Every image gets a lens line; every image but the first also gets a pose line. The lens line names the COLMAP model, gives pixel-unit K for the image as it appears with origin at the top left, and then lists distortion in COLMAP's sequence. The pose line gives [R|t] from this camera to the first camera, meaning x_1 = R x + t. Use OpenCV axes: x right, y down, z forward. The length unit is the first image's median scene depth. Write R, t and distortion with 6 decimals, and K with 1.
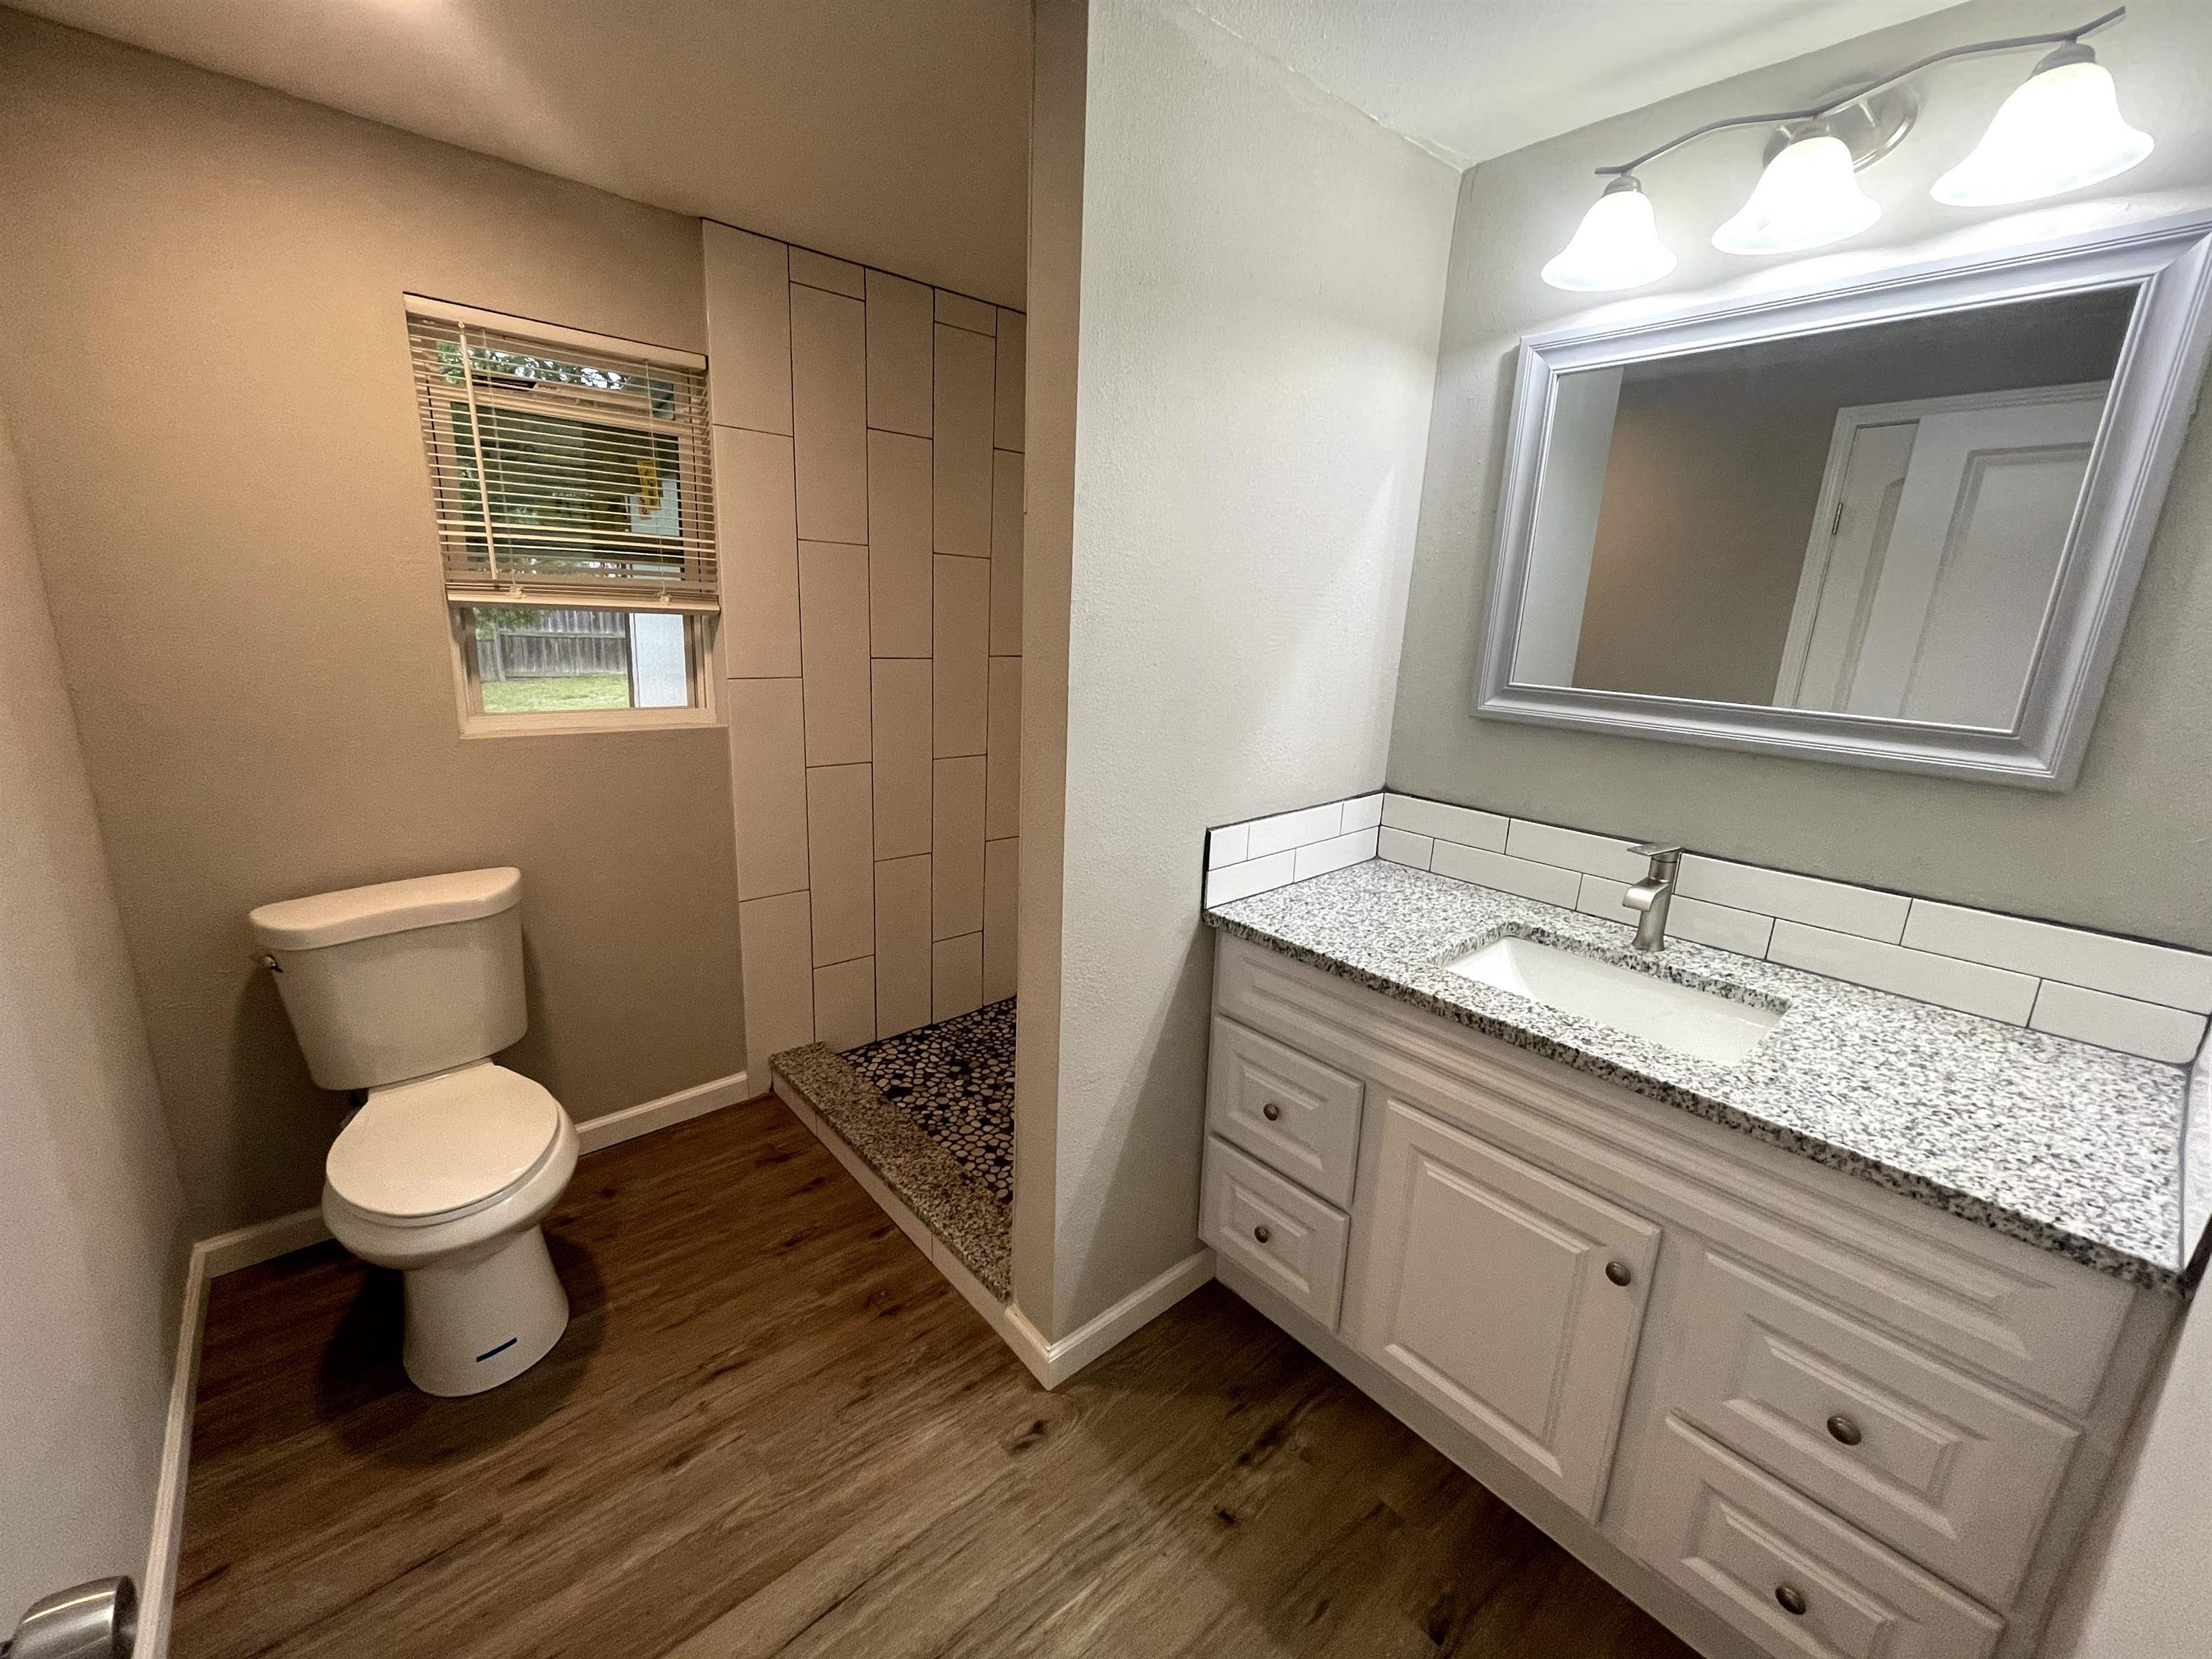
lens RADIAL K [[889.8, 0, 1094.0], [0, 889.8, 820.3], [0, 0, 1]] dist [-0.004148, 0.000341]
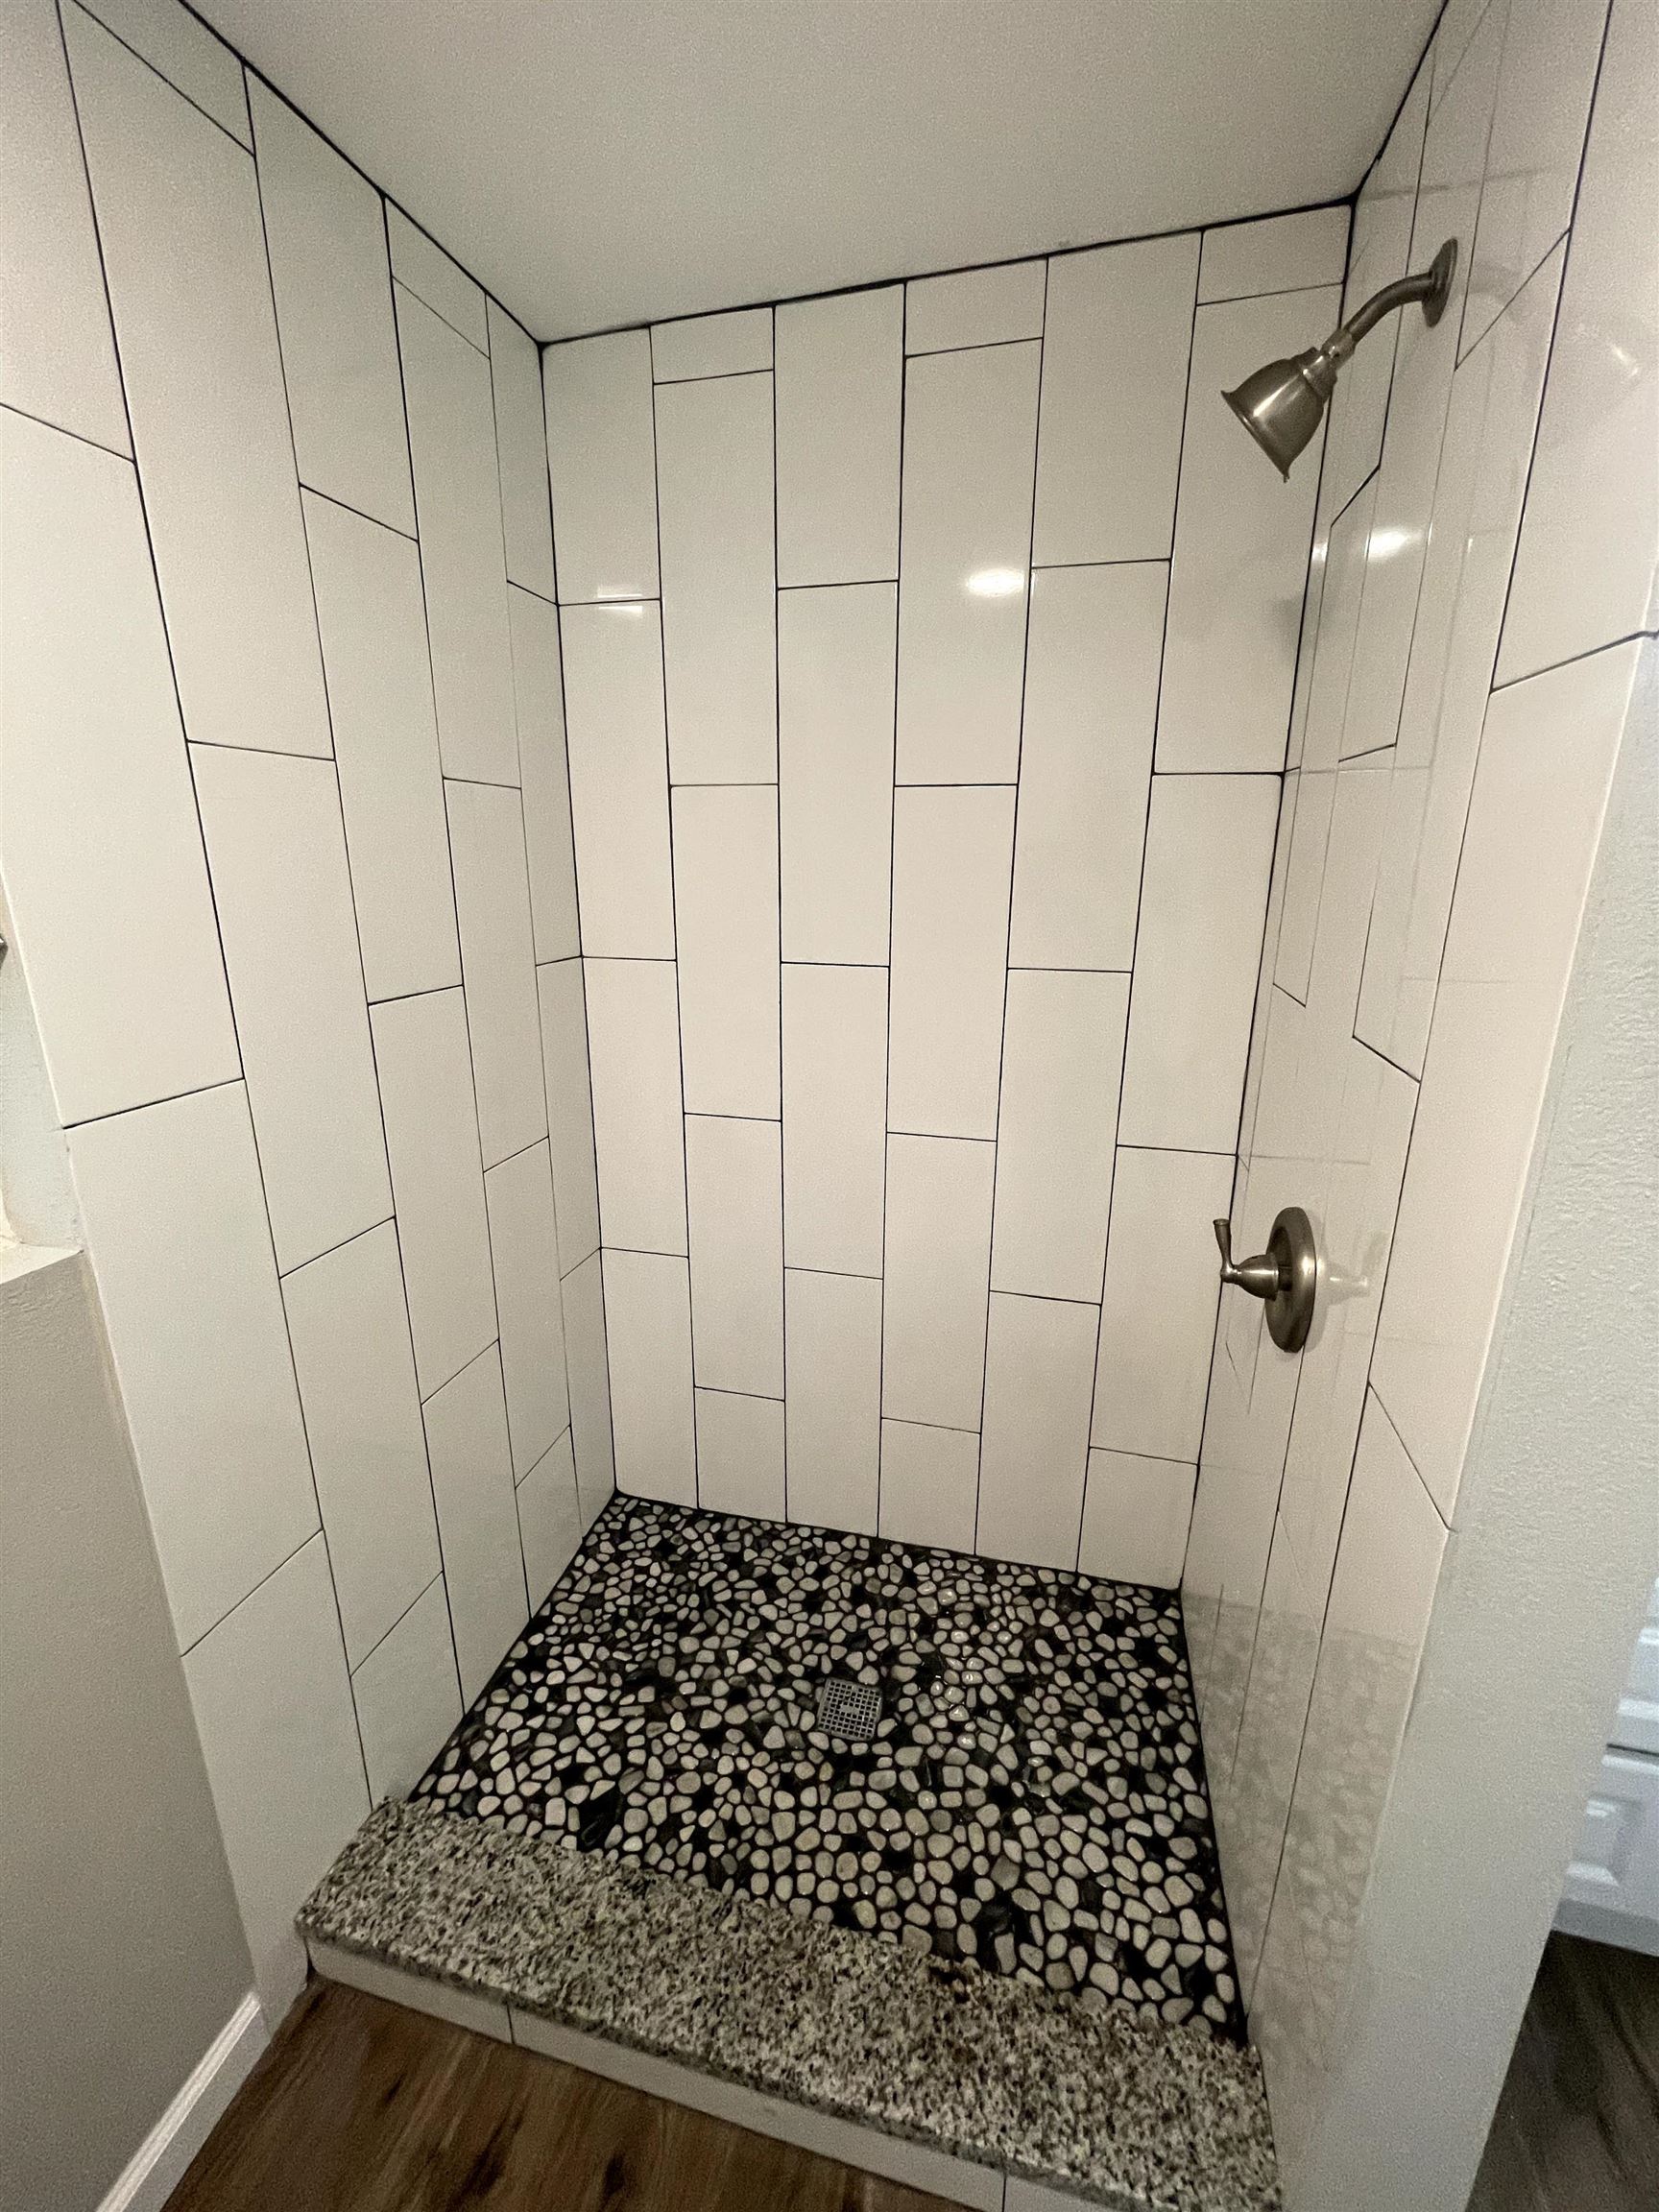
lens RADIAL K [[889.8, 0, 834.8], [0, 889.8, 1102.3], [0, 0, 1]] dist [-0.004148, 0.000341]
pose [[0.820789, -0.193068, 0.537616, -0.295248], [0.174935, 0.980889, 0.085179, -0.122657], [-0.543787, 0.024134, 0.838876, 0.457473]]
